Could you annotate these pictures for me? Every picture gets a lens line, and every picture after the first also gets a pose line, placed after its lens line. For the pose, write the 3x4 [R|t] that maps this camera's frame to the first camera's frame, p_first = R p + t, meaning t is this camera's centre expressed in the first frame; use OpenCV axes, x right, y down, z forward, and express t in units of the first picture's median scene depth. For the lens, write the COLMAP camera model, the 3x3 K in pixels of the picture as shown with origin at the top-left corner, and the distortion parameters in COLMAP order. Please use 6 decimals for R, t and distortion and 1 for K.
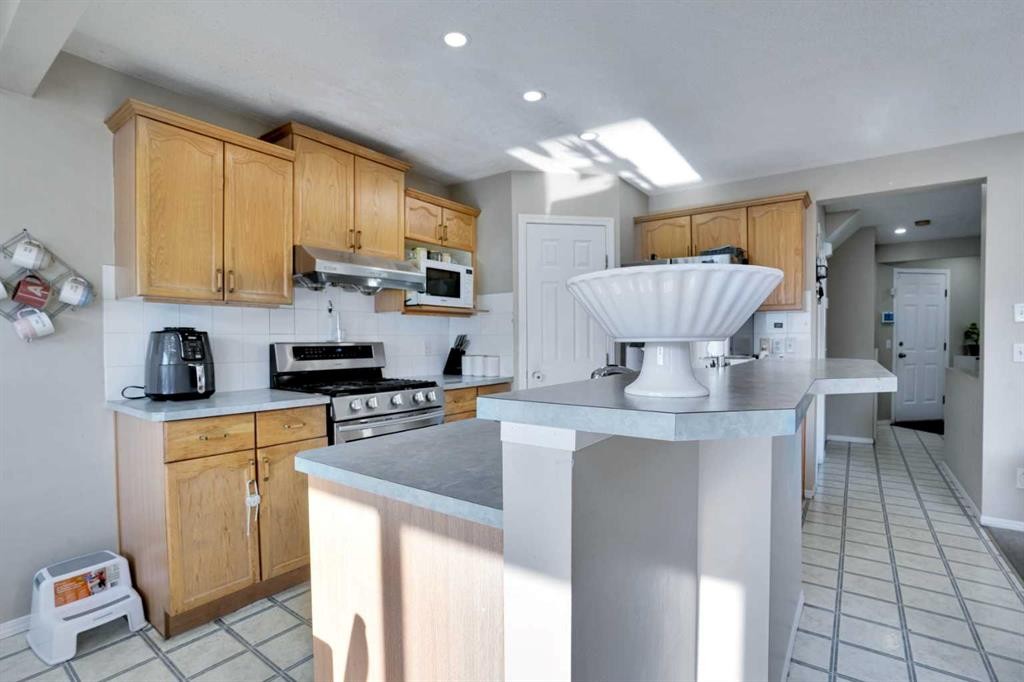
lens RADIAL K [[478.6, 0, 510.9], [0, 478.6, 351.7], [0, 0, 1]] dist [-0.072821, 0.023864]
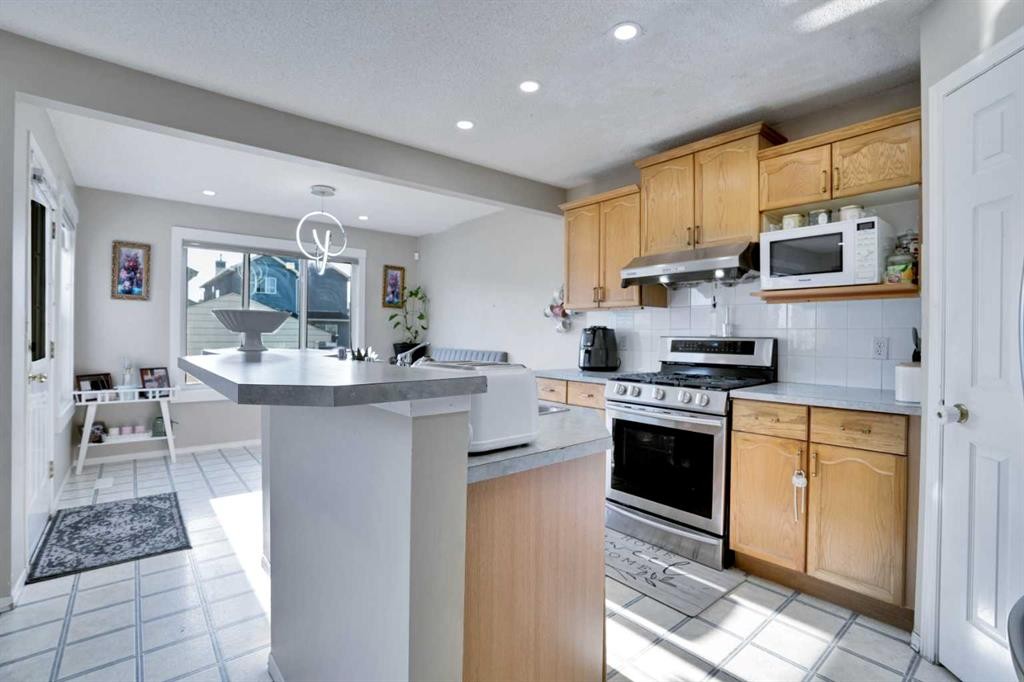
lens RADIAL K [[476.0, 0, 517.0], [0, 476.0, 336.0], [0, 0, 1]] dist [-0.071293, 0.028013]
pose [[-0.235853, 0.003549, -0.971782, 0.762751], [-0.029840, 0.999495, 0.010893, -0.022049], [0.971331, 0.031567, -0.235628, 0.895948]]
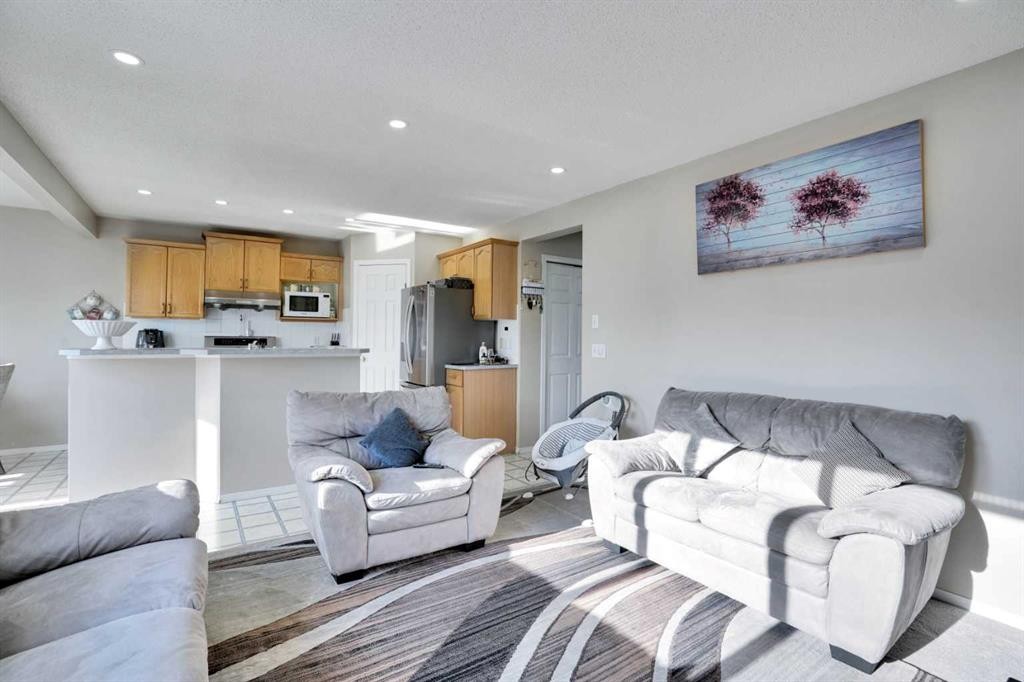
lens RADIAL K [[476.0, 0, 517.0], [0, 476.0, 336.0], [0, 0, 1]] dist [-0.071293, 0.028013]
pose [[0.946166, 0.013751, -0.323390, 1.392764], [-0.021906, 0.999527, -0.021591, -0.006238], [0.322940, 0.027513, 0.946019, -0.454890]]
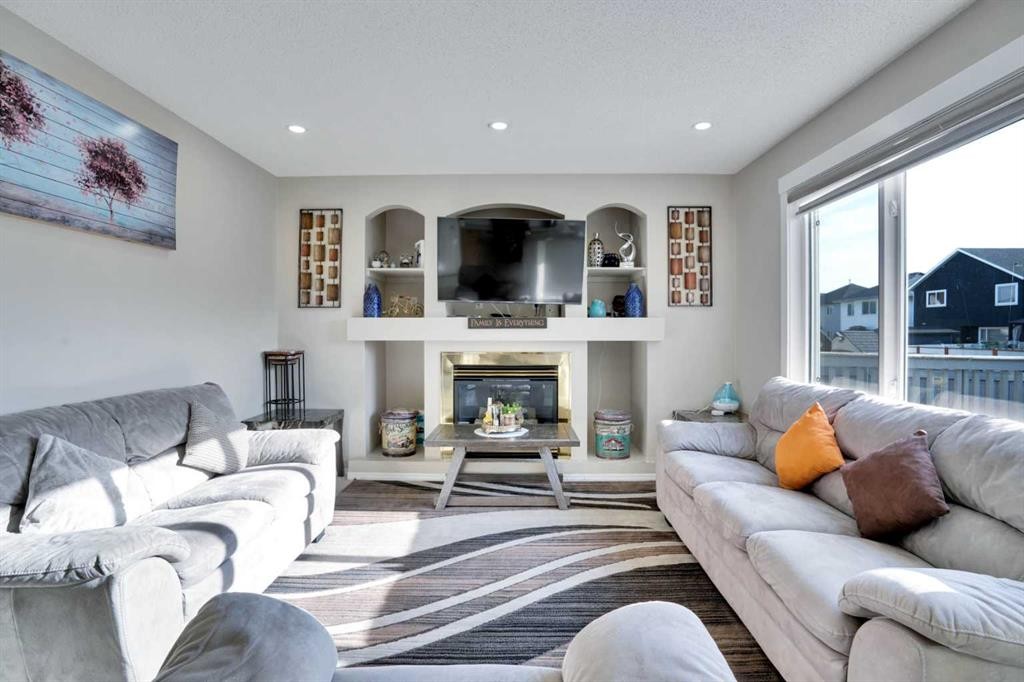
lens RADIAL K [[476.0, 0, 517.0], [0, 476.0, 336.0], [0, 0, 1]] dist [-0.071293, 0.028013]
pose [[-0.589105, -0.002891, 0.808051, 0.605325], [0.021984, 0.999566, 0.019603, -0.016442], [-0.807758, 0.029312, -0.588786, 0.505668]]
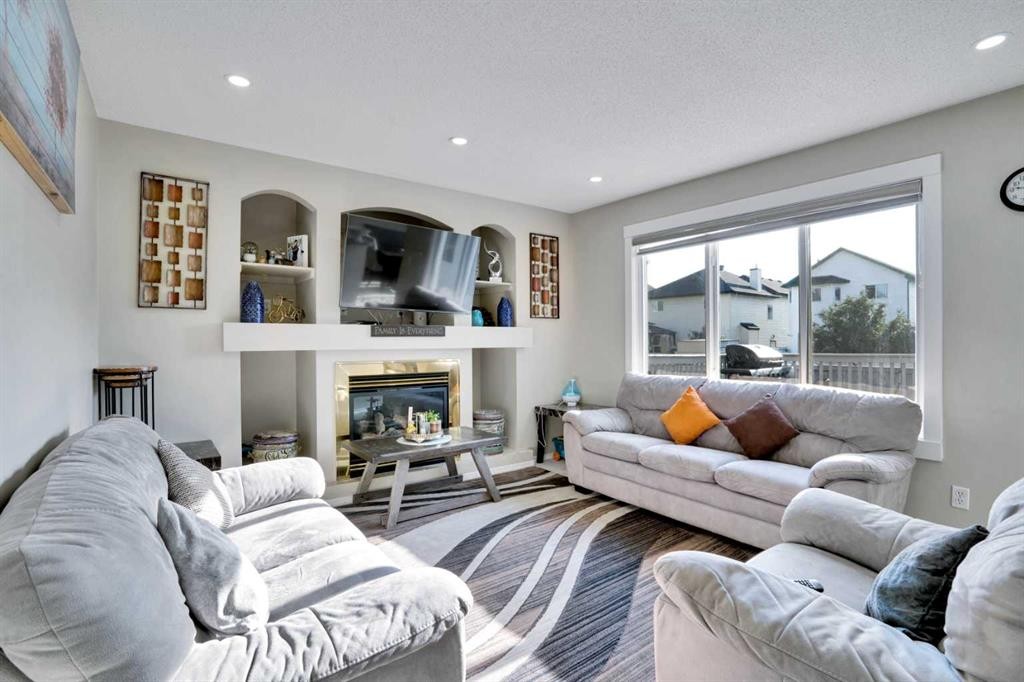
lens RADIAL K [[485.5, 0, 518.0], [0, 485.5, 340.8], [0, 0, 1]] dist [-0.074930, 0.031564]
pose [[-0.962681, 0.007391, 0.270537, 1.052866], [0.014440, 0.999606, 0.024073, -0.027794], [-0.270253, 0.027081, -0.962408, 0.954417]]
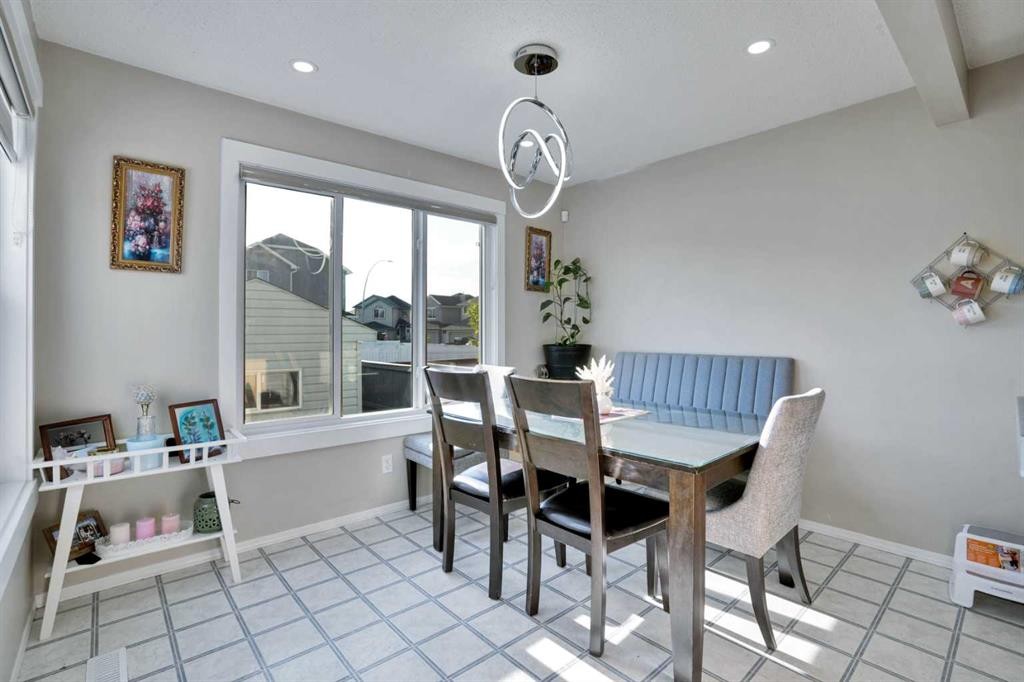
lens RADIAL K [[473.3, 0, 514.9], [0, 473.3, 326.8], [0, 0, 1]] dist [-0.046311, 0.014250]
pose [[-0.206565, -0.000947, -0.978432, 0.232788], [-0.018446, 0.999826, 0.002927, -0.004325], [0.978259, 0.018653, -0.206547, 0.069559]]
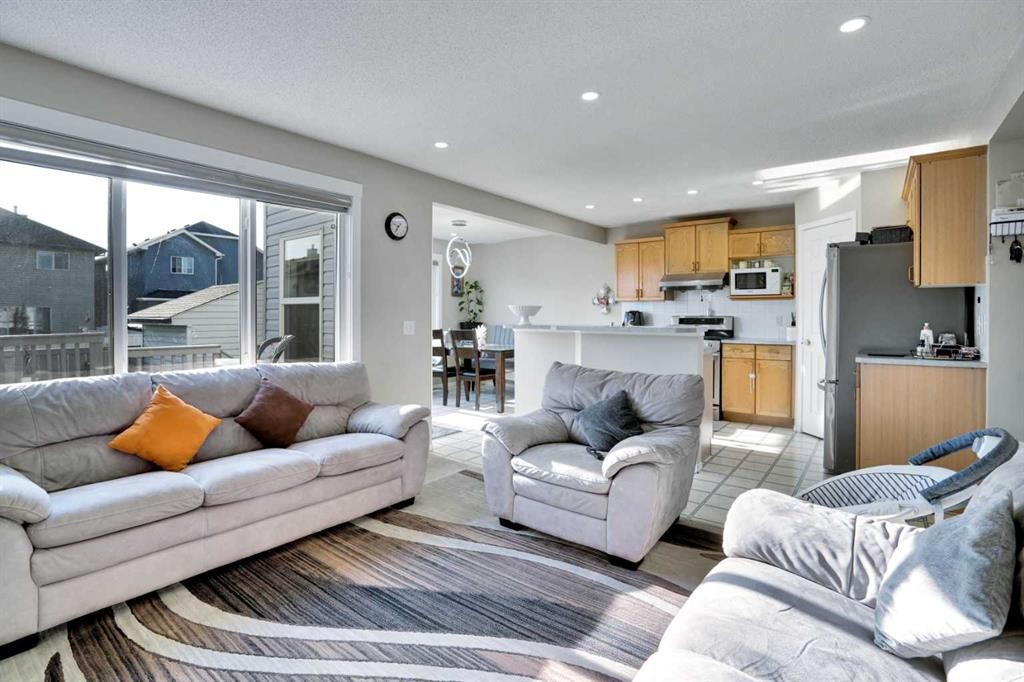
lens RADIAL K [[485.0, 0, 517.6], [0, 485.0, 317.2], [0, 0, 1]] dist [-0.074048, 0.030215]
pose [[-0.018863, 0.010870, -0.999763, 1.825342], [-0.022406, 0.999685, 0.011292, -0.023080], [0.999571, 0.022613, -0.018614, 0.273536]]
